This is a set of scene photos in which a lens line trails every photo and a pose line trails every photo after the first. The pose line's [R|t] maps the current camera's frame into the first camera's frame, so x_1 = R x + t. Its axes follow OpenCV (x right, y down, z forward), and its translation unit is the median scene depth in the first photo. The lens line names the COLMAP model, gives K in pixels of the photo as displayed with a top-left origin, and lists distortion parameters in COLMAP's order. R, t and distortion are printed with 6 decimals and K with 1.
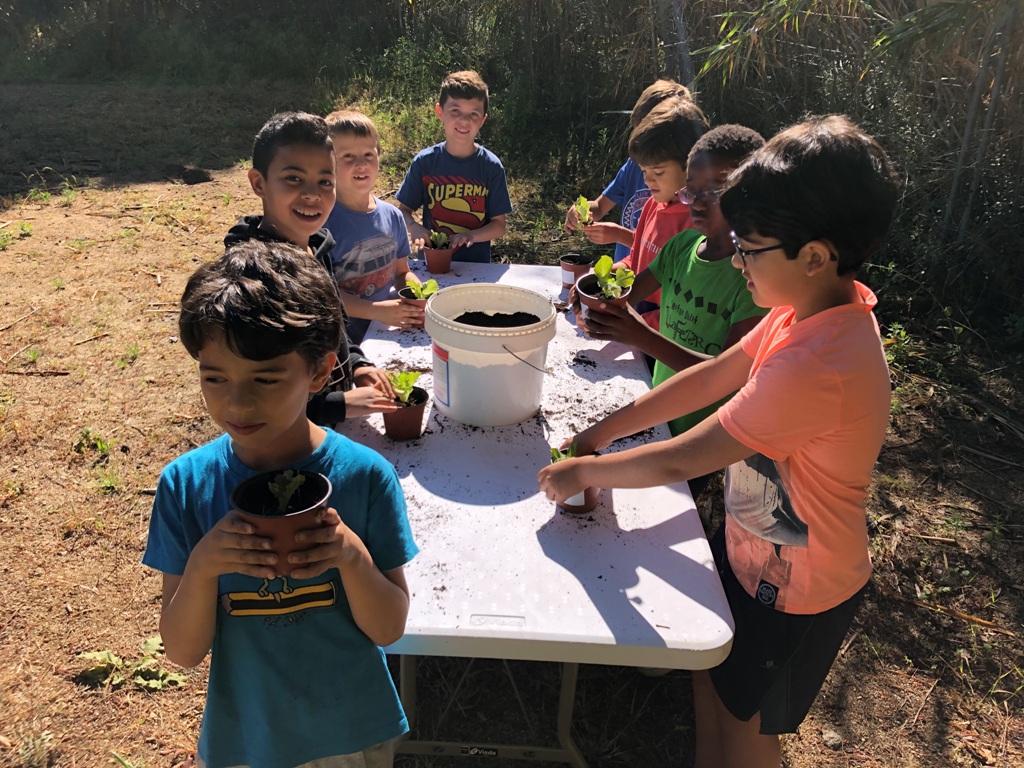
lens RADIAL K [[893.4, 0, 512.0], [0, 893.4, 384.0], [0, 0, 1]] dist [0.011490, 0.005919]
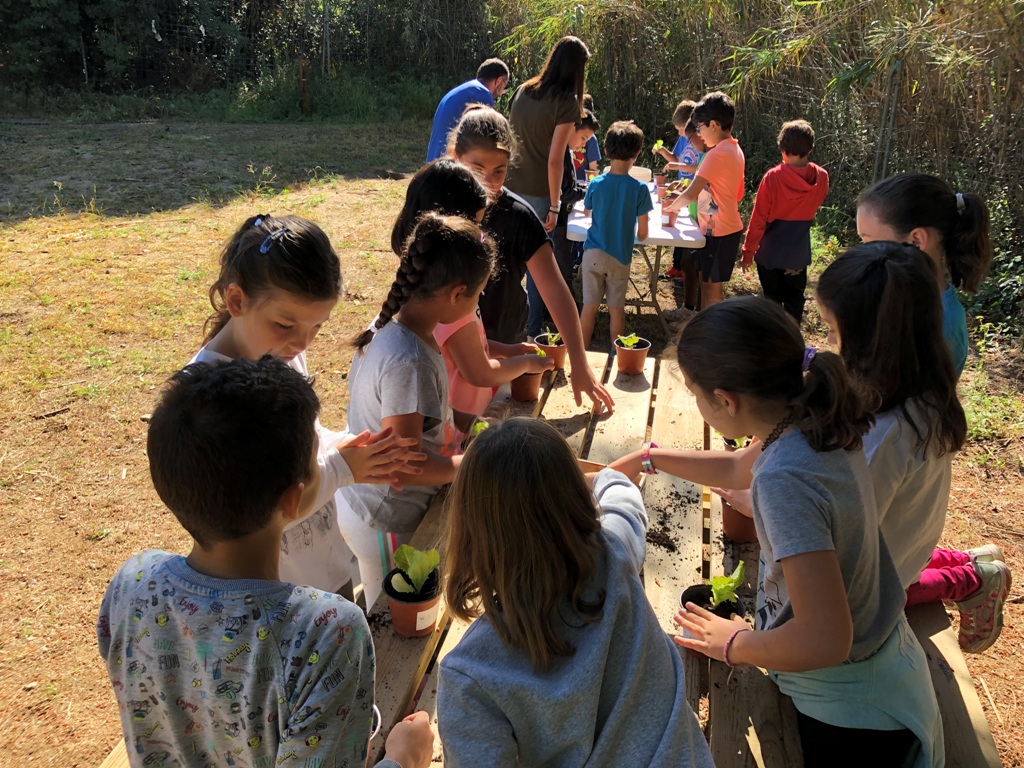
lens RADIAL K [[893.4, 0, 512.0], [0, 893.4, 384.0], [0, 0, 1]] dist [0.011490, 0.005919]
pose [[0.997447, 0.011280, -0.070521, -0.038465], [-0.015038, 0.998482, -0.052993, 0.171870], [0.069816, 0.053918, 0.996102, -0.419241]]
